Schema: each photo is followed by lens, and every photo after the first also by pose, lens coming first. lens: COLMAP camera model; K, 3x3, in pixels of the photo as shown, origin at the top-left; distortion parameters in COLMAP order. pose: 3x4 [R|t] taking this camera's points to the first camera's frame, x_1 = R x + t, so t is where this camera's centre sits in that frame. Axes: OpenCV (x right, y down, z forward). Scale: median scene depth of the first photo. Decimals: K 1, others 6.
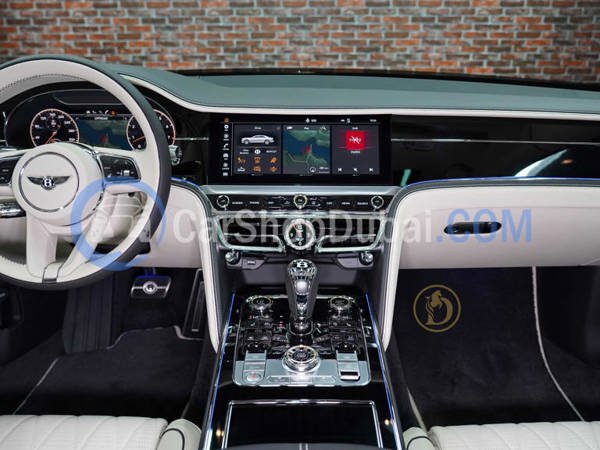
lens RADIAL K [[545.8, 0, 302.7], [0, 545.8, 224.3], [0, 0, 1]] dist [-0.043374, 0.036891]
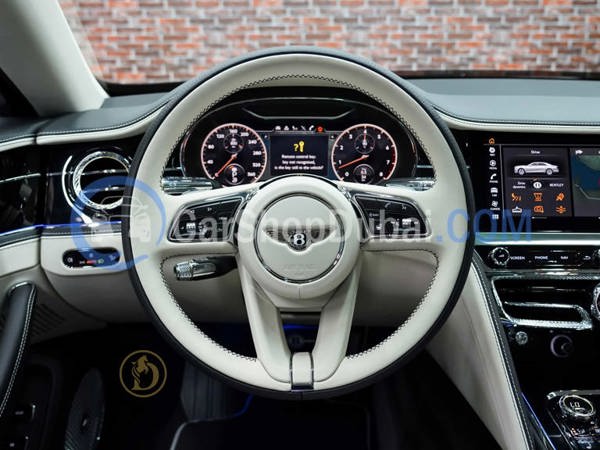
lens RADIAL K [[545.8, 0, 301.5], [0, 545.8, 222.1], [0, 0, 1]] dist [-0.043374, 0.036891]
pose [[0.999956, 0.000663, -0.009401, -0.361526], [-0.000762, 0.999945, -0.010451, -0.070902], [0.009393, 0.010458, 0.999901, 0.257669]]
